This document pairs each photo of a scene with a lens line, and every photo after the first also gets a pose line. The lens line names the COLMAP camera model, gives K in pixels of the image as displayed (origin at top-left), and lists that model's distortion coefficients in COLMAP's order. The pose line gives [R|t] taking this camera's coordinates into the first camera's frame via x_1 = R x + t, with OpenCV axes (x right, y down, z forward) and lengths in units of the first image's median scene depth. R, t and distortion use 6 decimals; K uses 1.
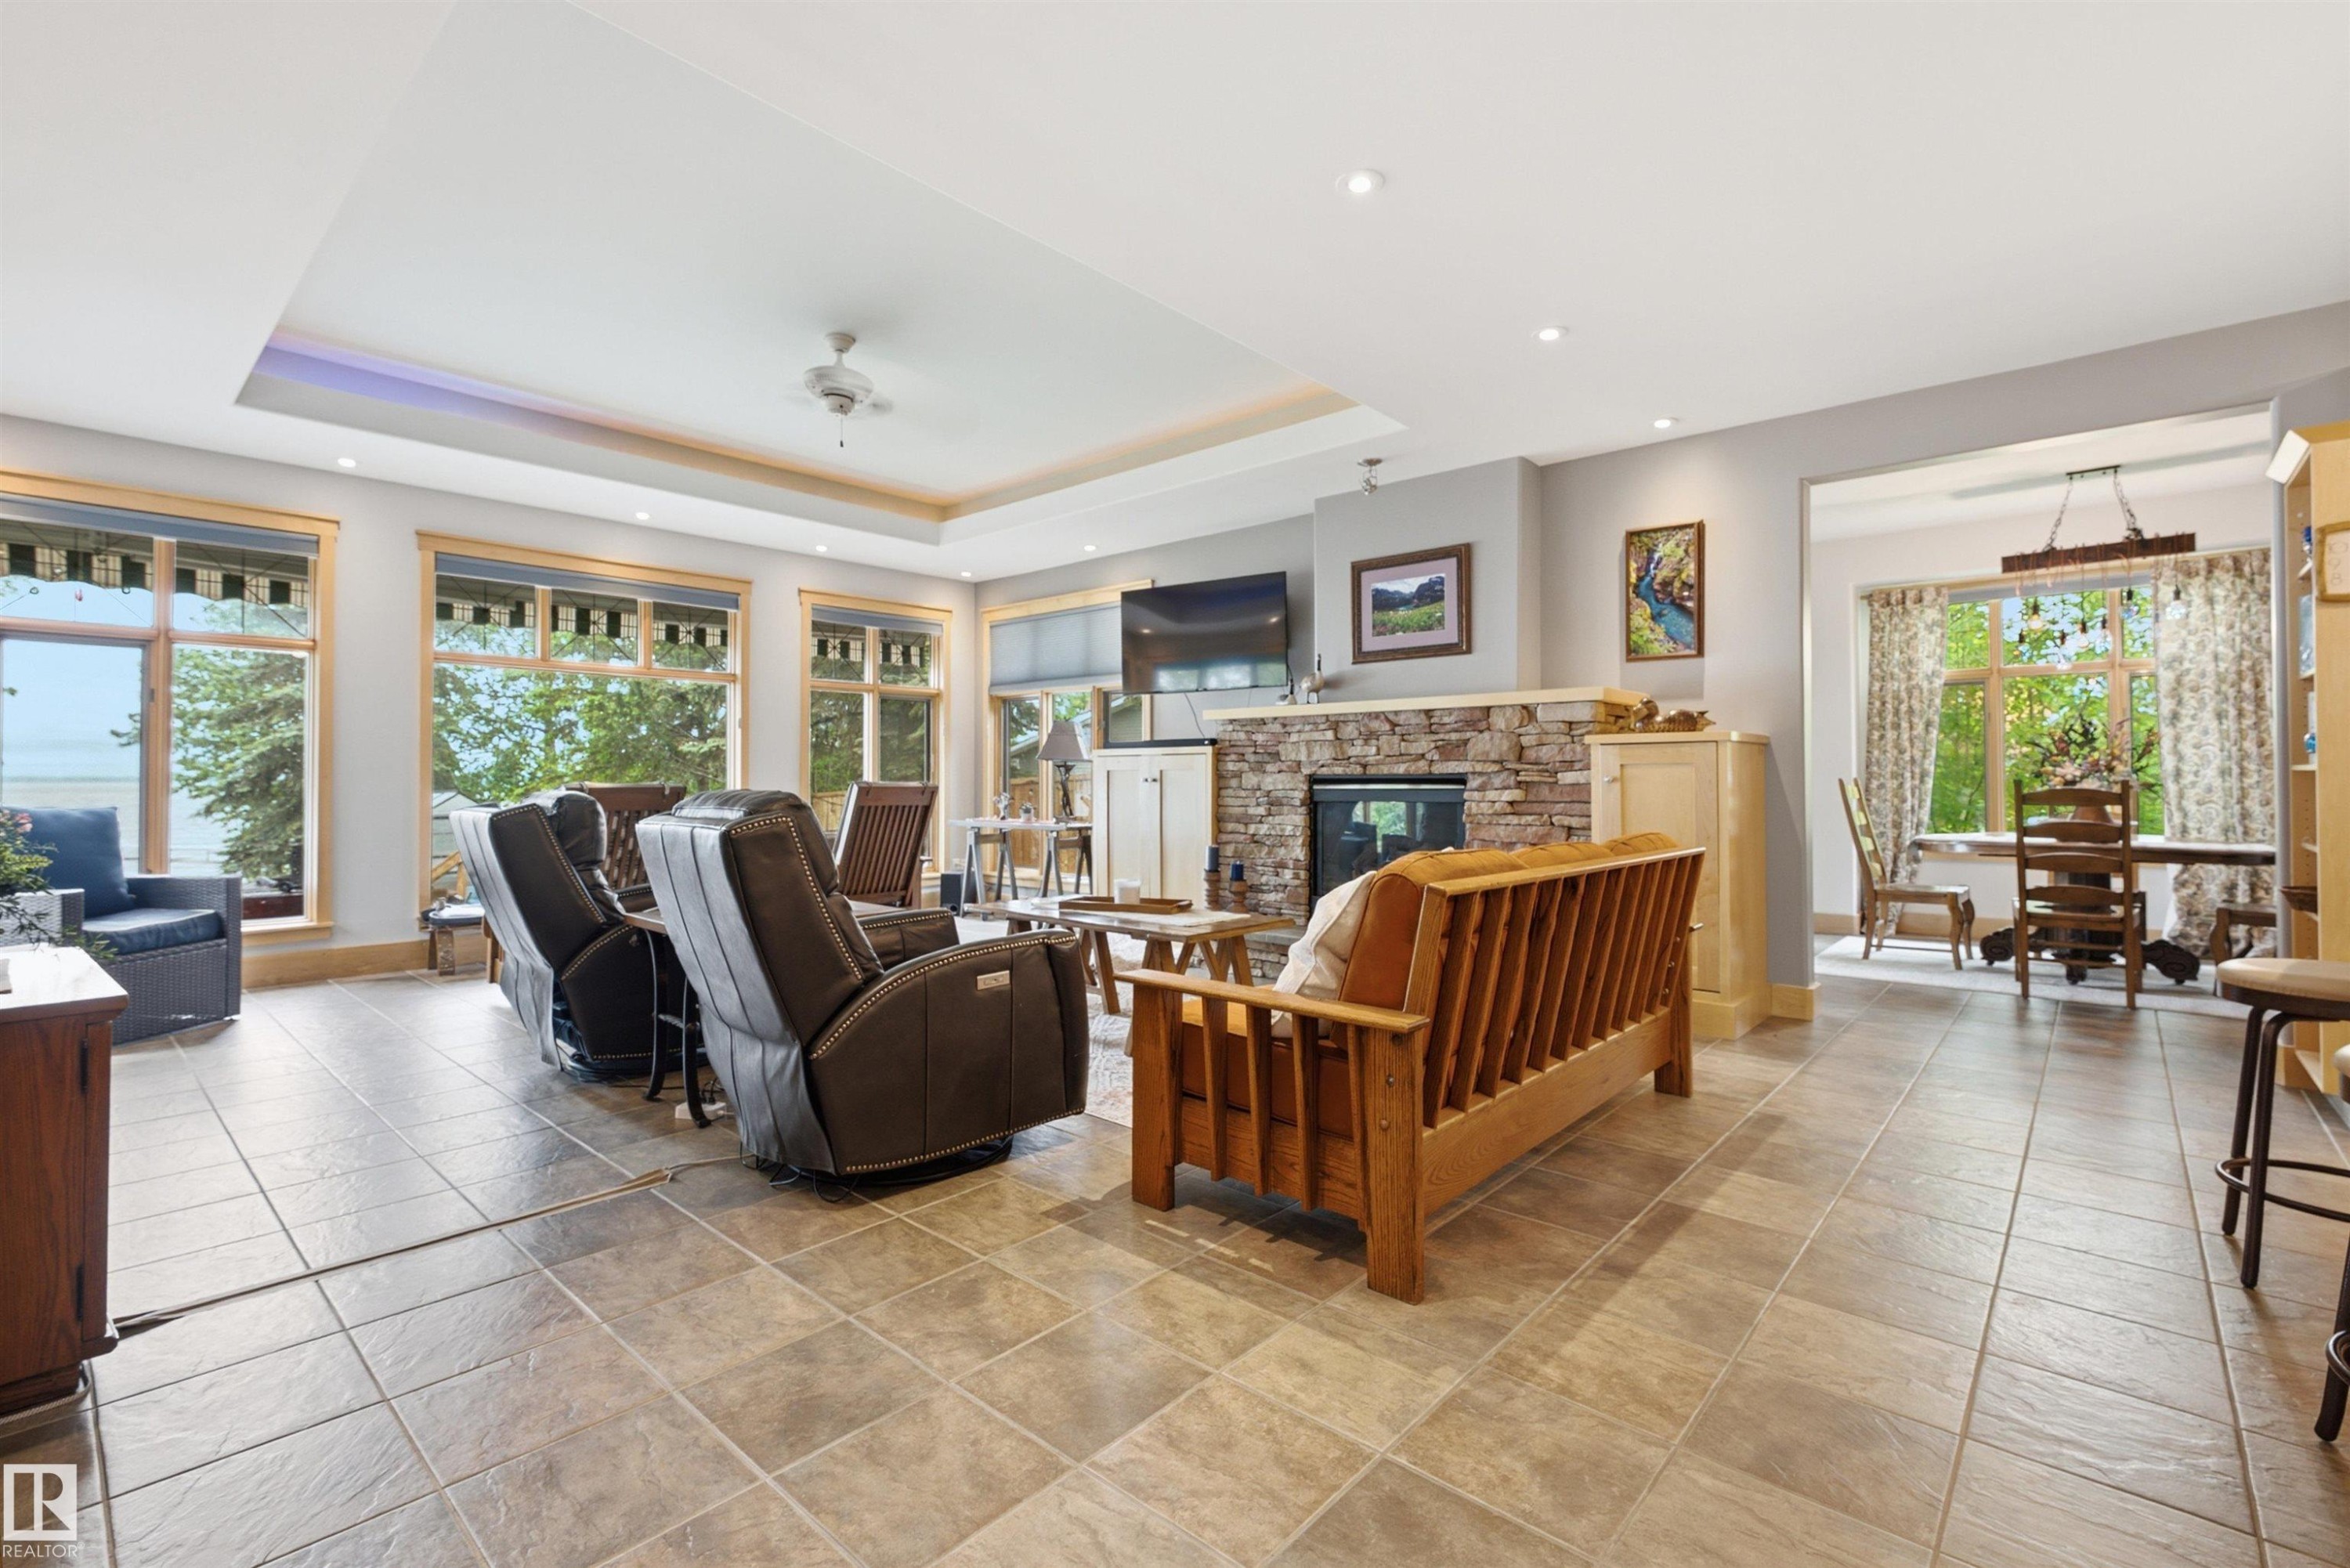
lens RADIAL K [[1044.7, 0, 1193.8], [0, 1044.7, 770.1], [0, 0, 1]] dist [-0.018172, -0.000216]
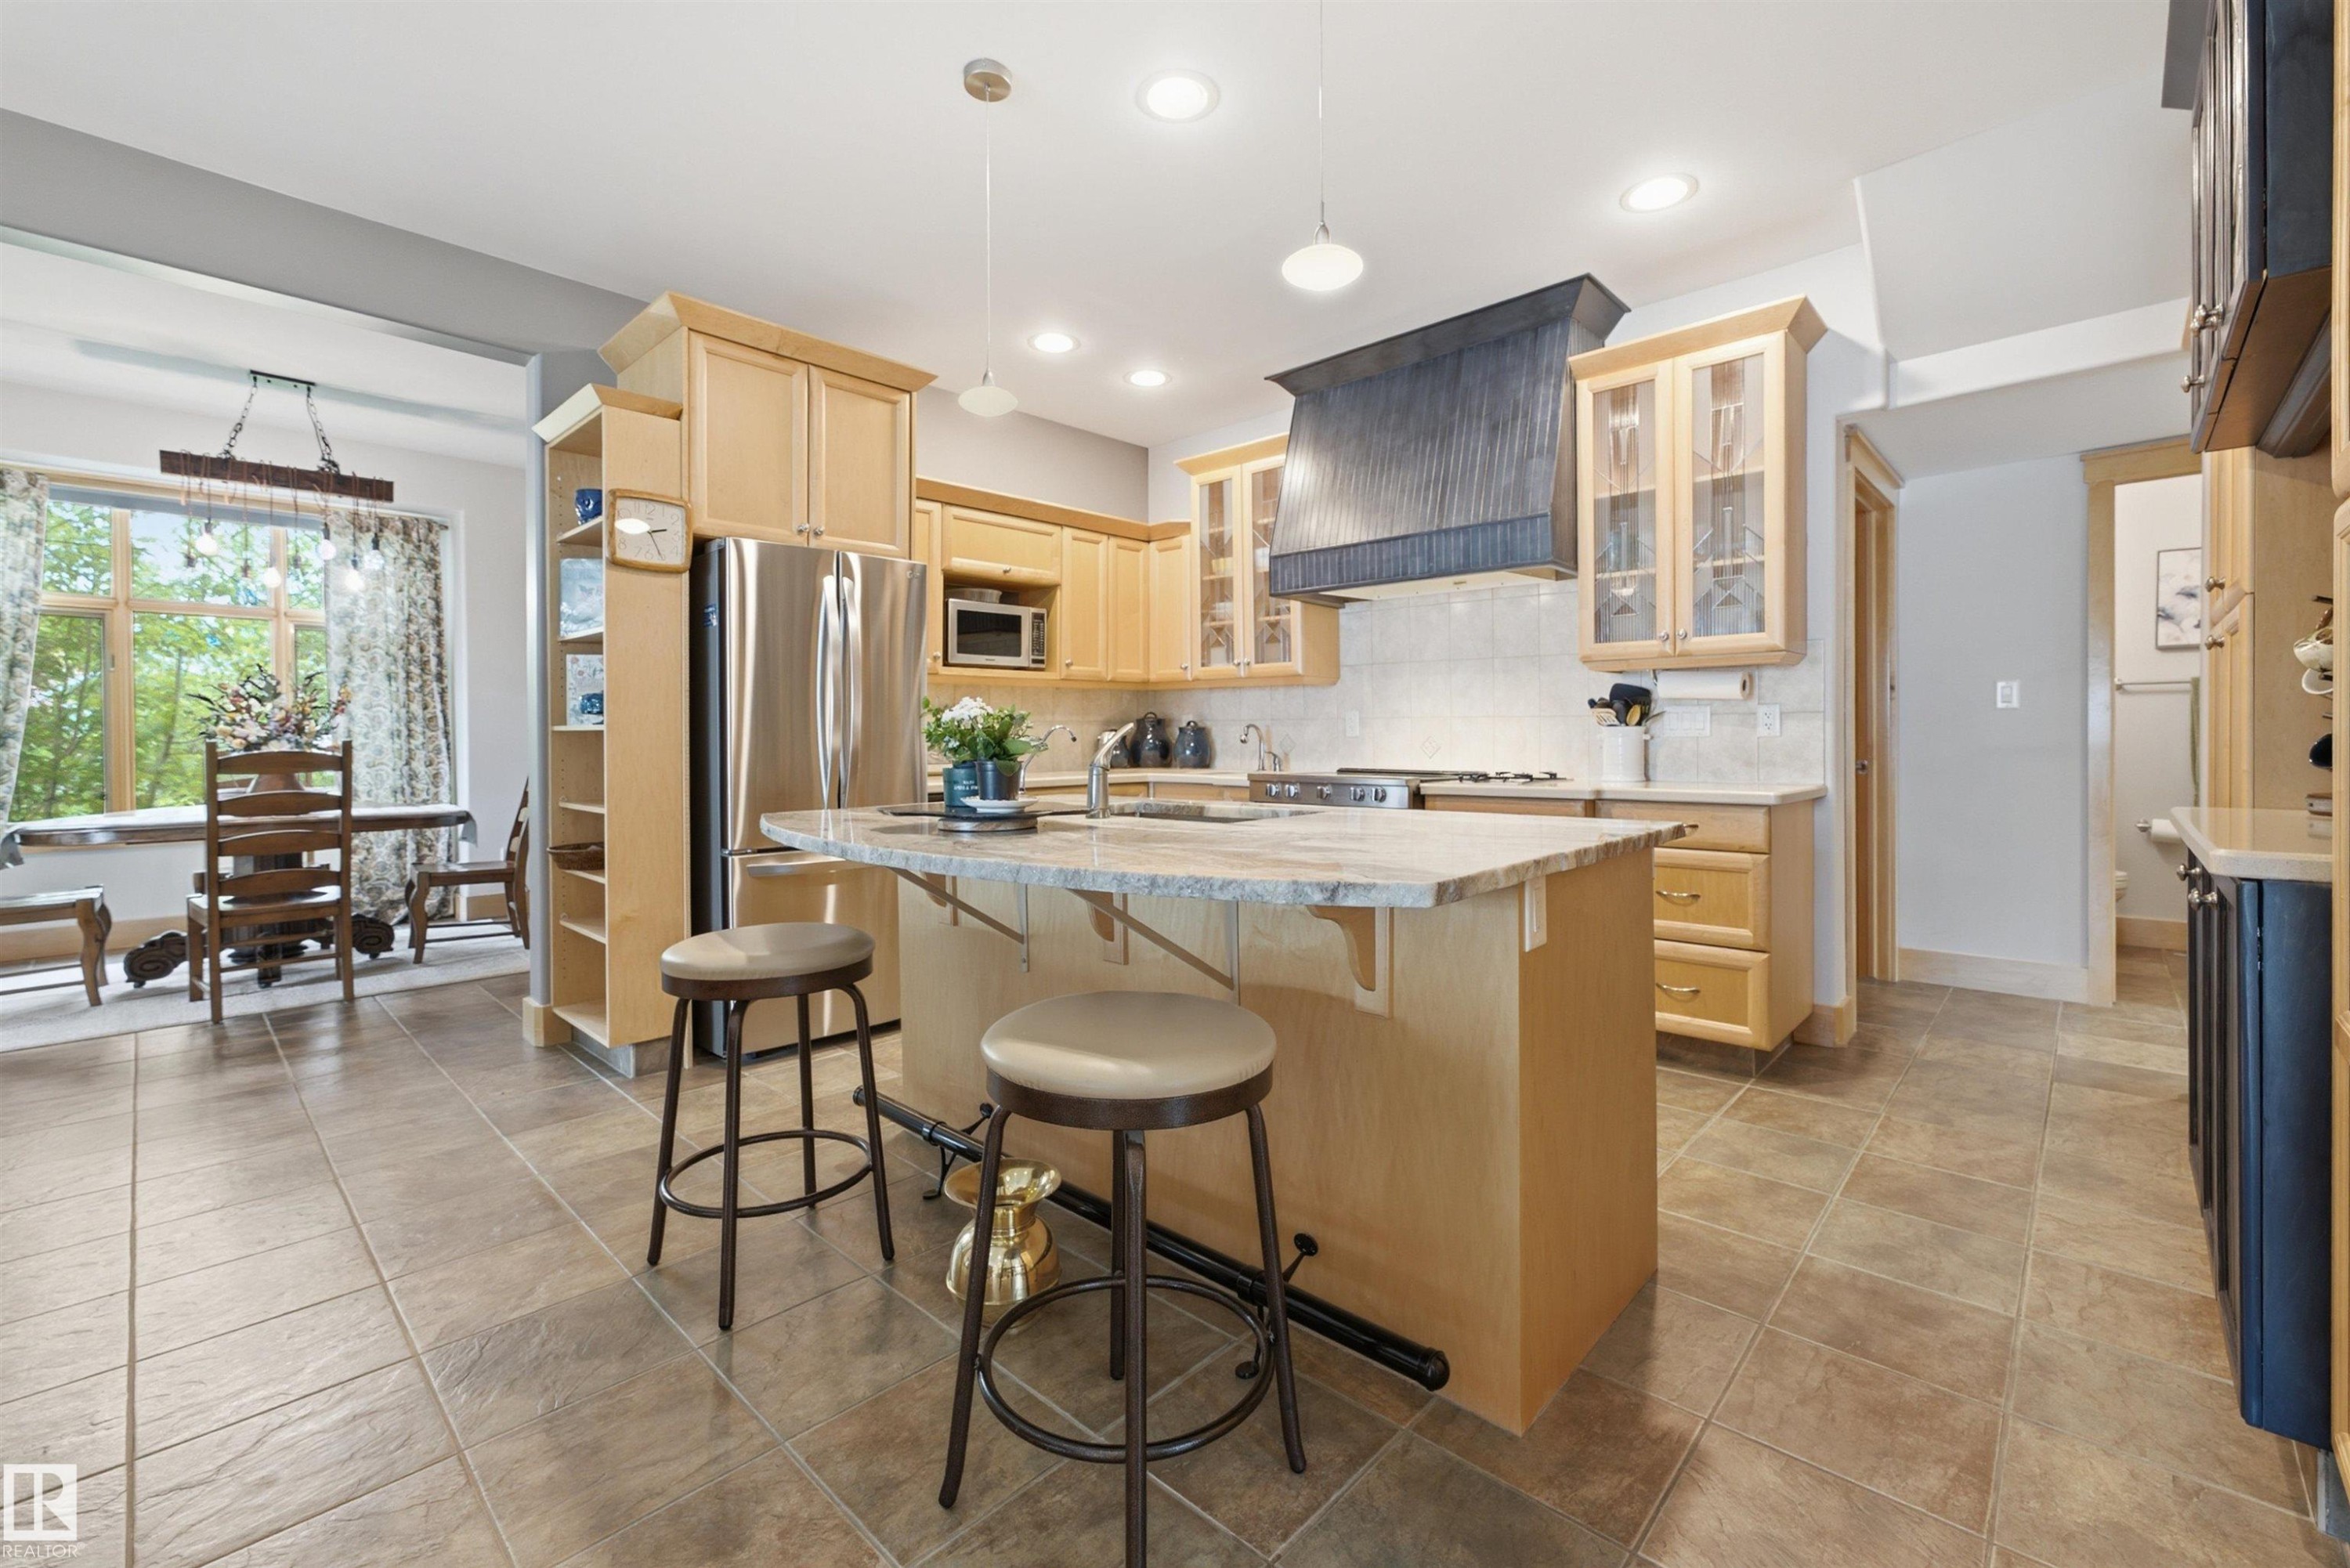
lens RADIAL K [[1000.1, 0, 1182.3], [0, 1000.1, 735.8], [0, 0, 1]] dist [0.001685, 0.000597]
pose [[0.052065, 0.000681, 0.998643, 0.092646], [0.000688, 1.000000, -0.000717, 0.006744], [-0.998643, 0.000725, 0.052064, 0.237303]]
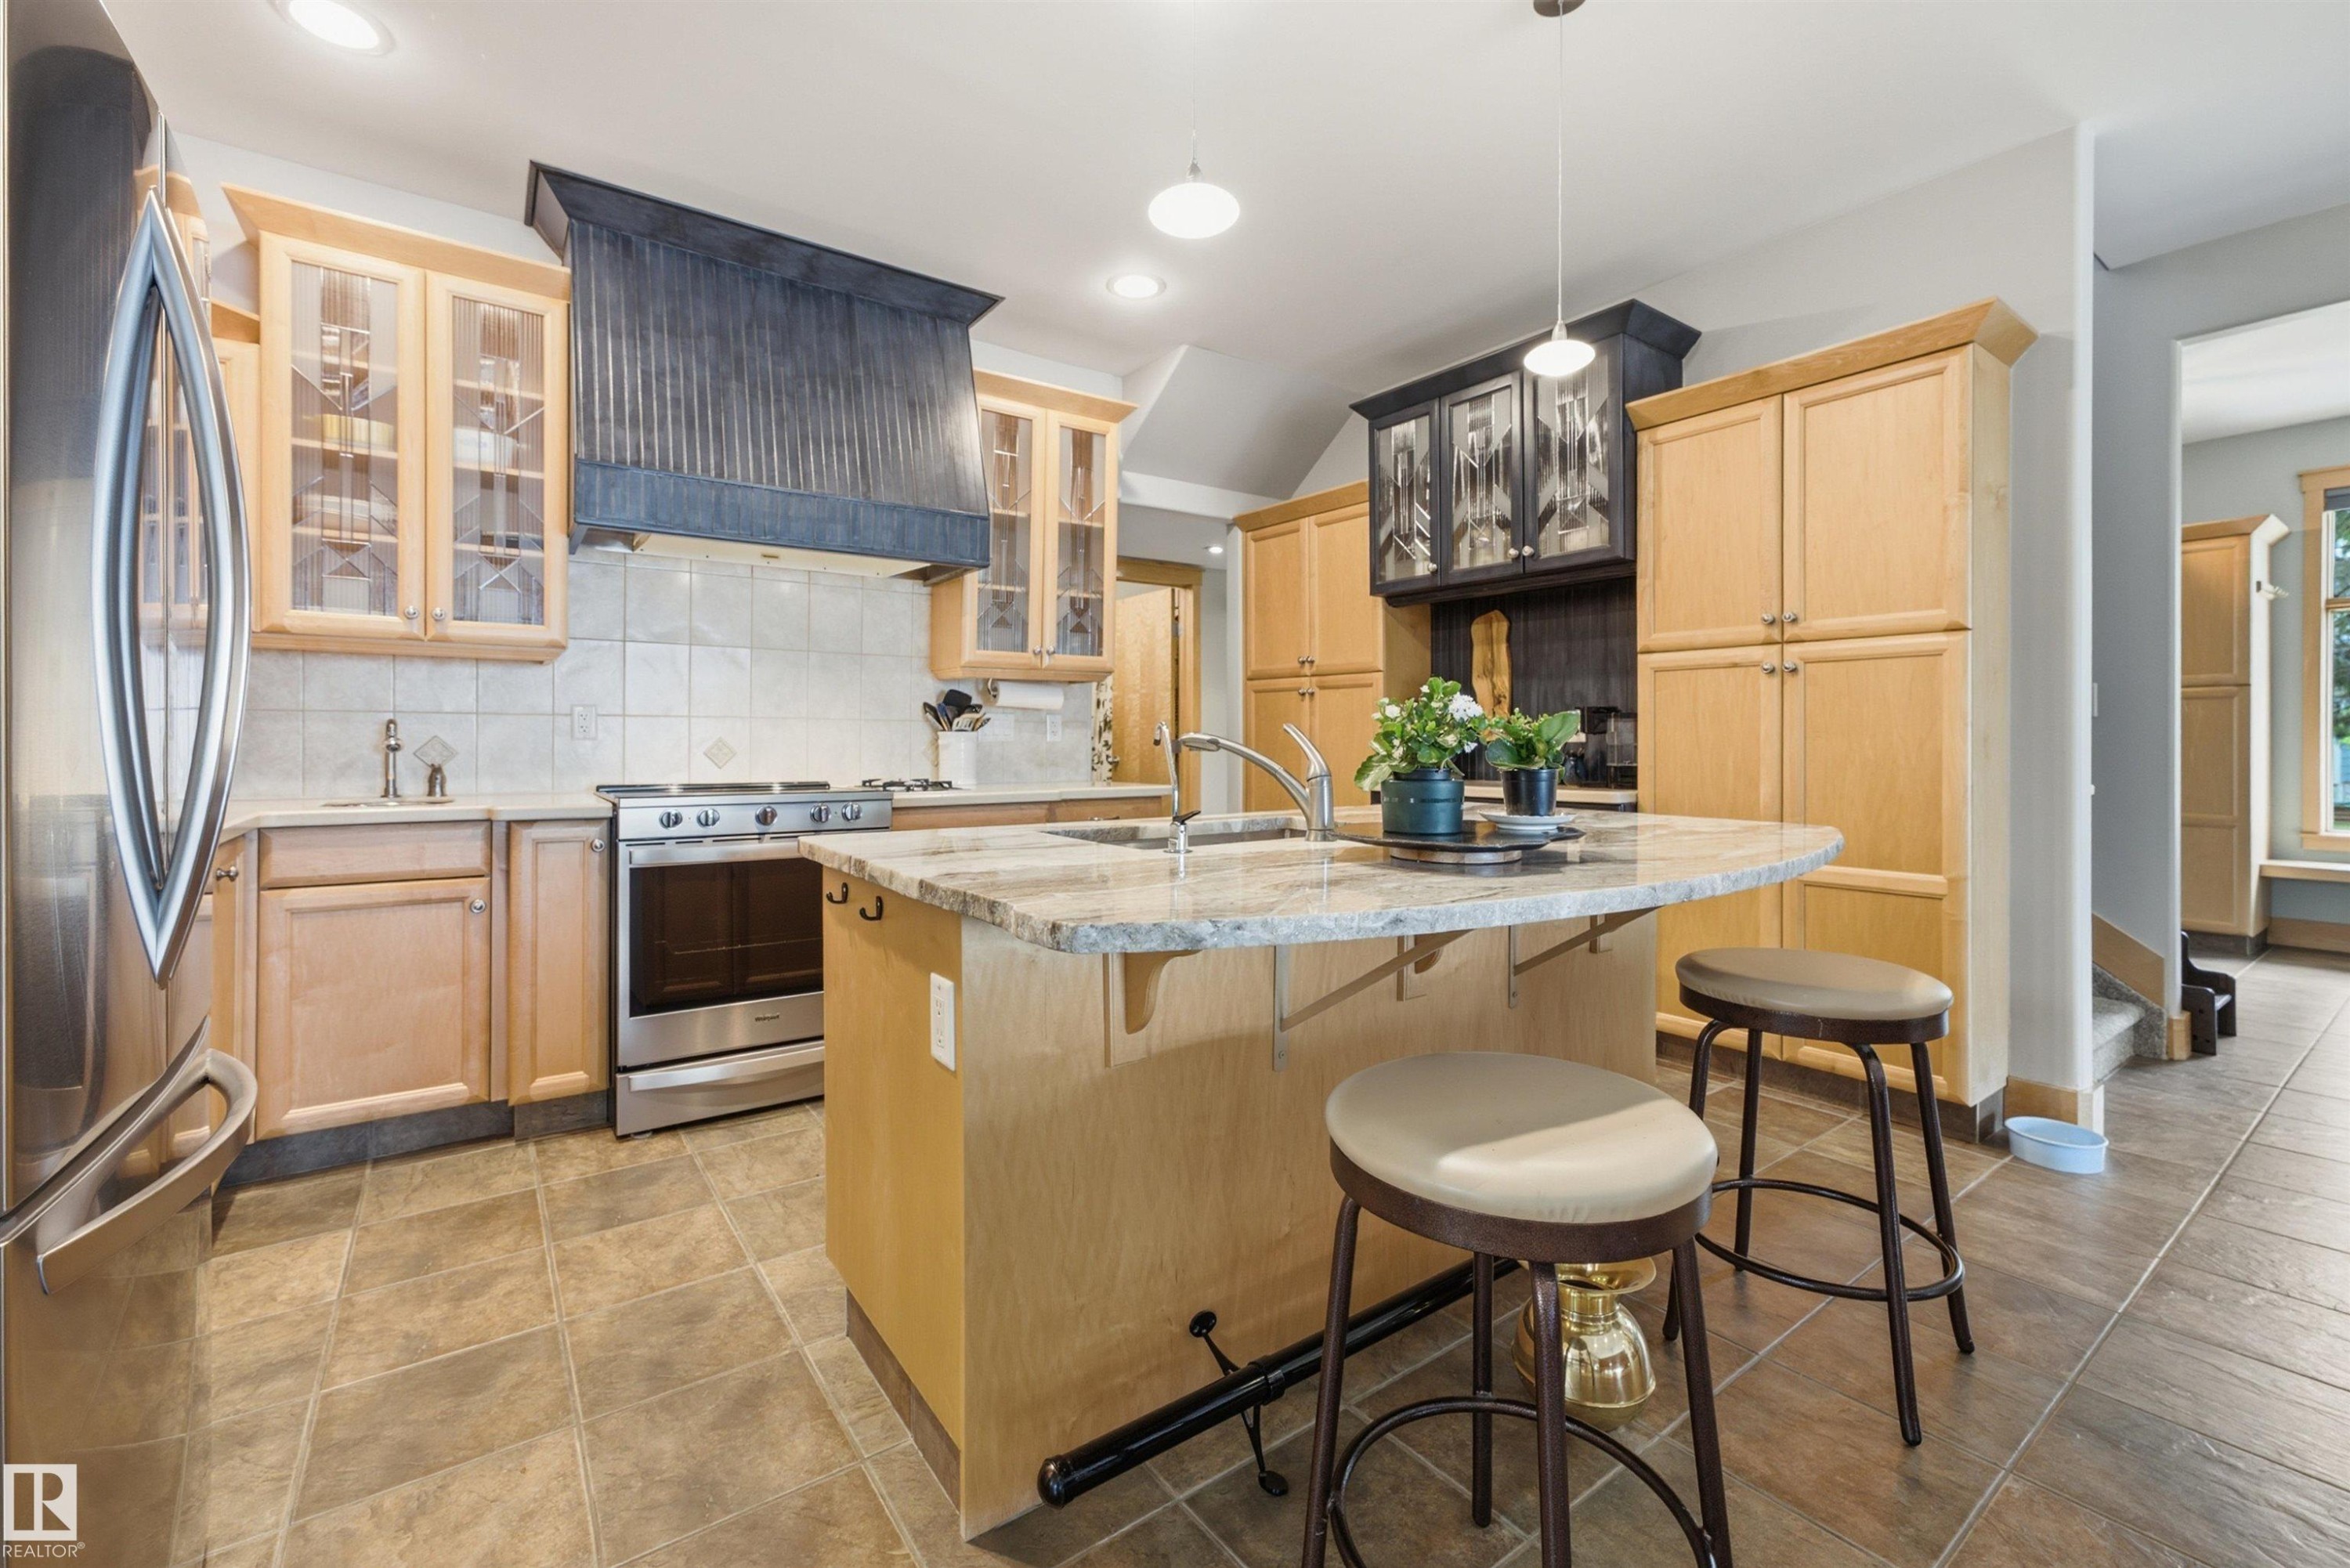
lens RADIAL K [[1000.1, 0, 1182.3], [0, 1000.1, 735.8], [0, 0, 1]] dist [0.001685, 0.000597]
pose [[-0.967727, -0.004671, 0.251956, 0.430551], [-0.005062, 0.999987, -0.000901, 0.002668], [-0.251948, -0.002148, -0.967738, 0.585533]]
